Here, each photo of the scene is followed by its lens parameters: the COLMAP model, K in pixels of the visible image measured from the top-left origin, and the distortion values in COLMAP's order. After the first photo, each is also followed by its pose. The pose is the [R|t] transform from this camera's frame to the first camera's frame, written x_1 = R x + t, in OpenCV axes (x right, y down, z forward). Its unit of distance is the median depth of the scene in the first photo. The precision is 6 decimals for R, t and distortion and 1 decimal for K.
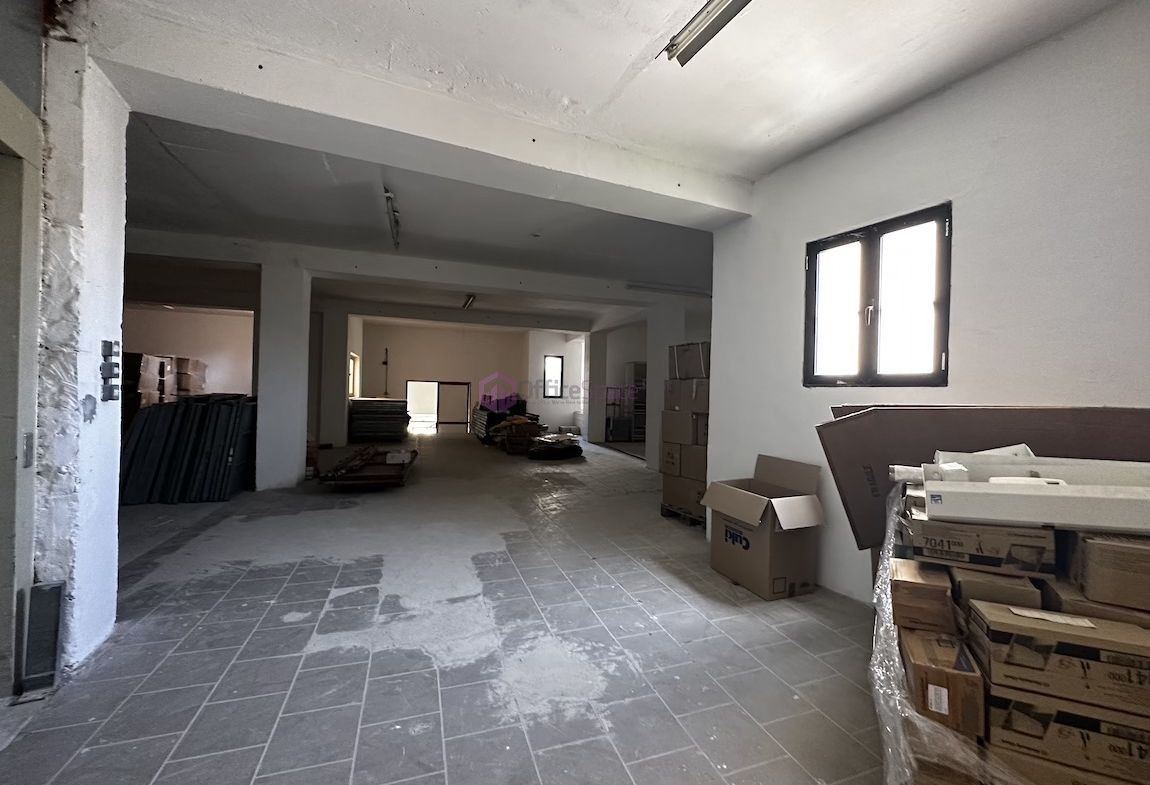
lens RADIAL K [[456.3, 0, 570.7], [0, 456.3, 386.7], [0, 0, 1]] dist [0.000164, 0.000479]
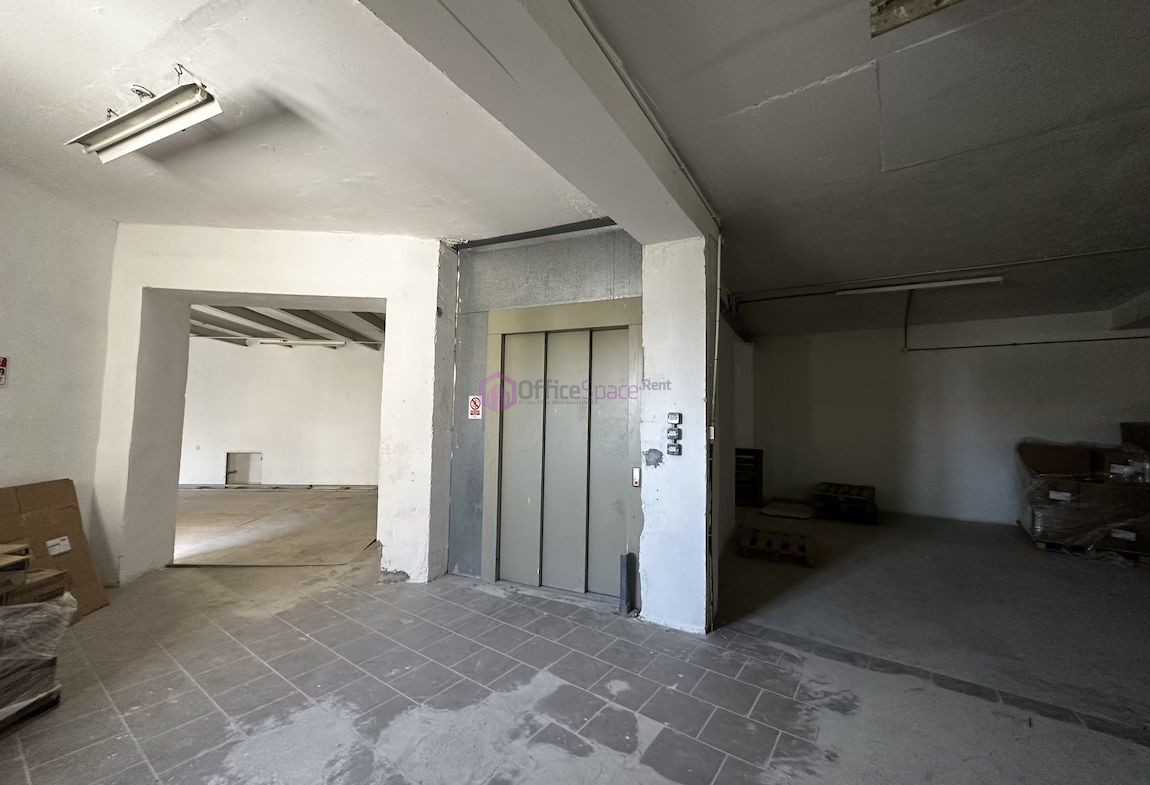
lens RADIAL K [[456.3, 0, 573.5], [0, 456.3, 392.2], [0, 0, 1]] dist [0.000164, 0.000479]
pose [[-0.809833, -0.069507, -0.582528, 0.075359], [-0.031374, 0.996667, -0.075306, -0.040135], [0.585821, -0.042709, -0.809314, 1.702670]]
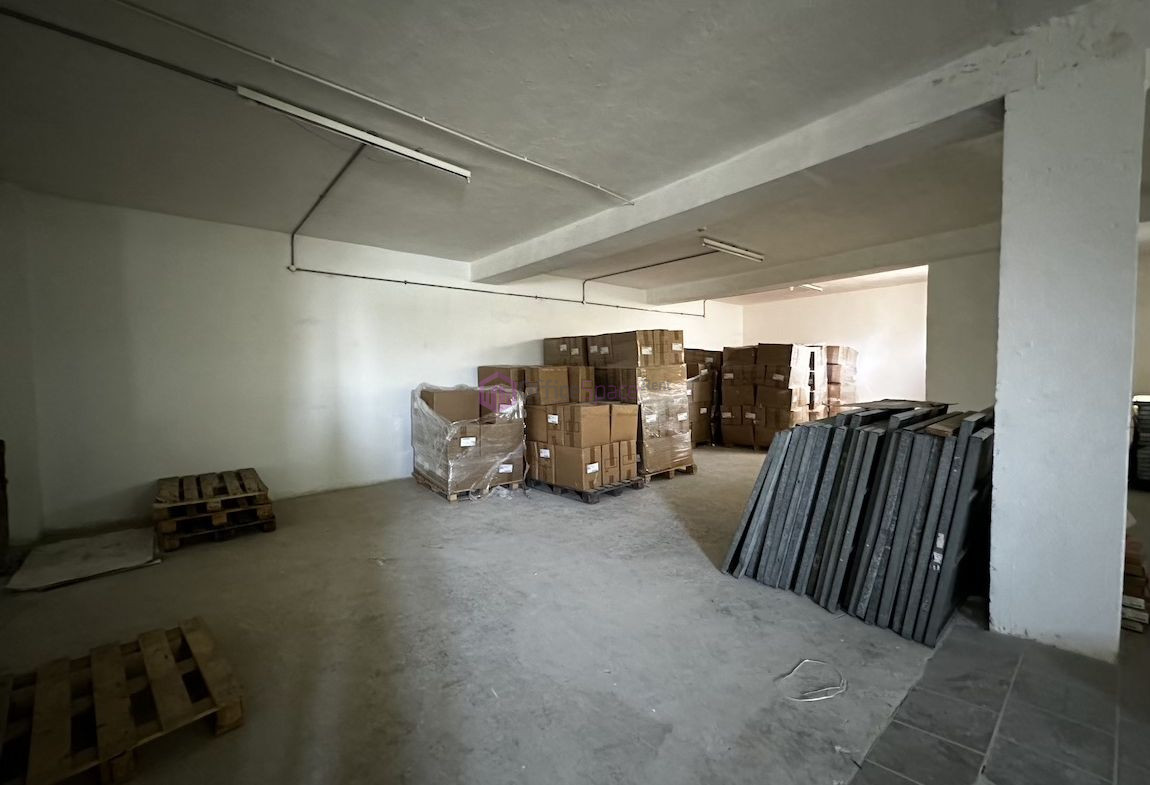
lens RADIAL K [[456.3, 0, 577.3], [0, 456.3, 395.0], [0, 0, 1]] dist [0.000164, 0.000479]
pose [[0.353966, 0.019403, -0.935057, -0.924940], [0.029213, 0.999068, 0.031790, -0.050124], [0.934802, -0.038568, 0.353069, 1.050862]]
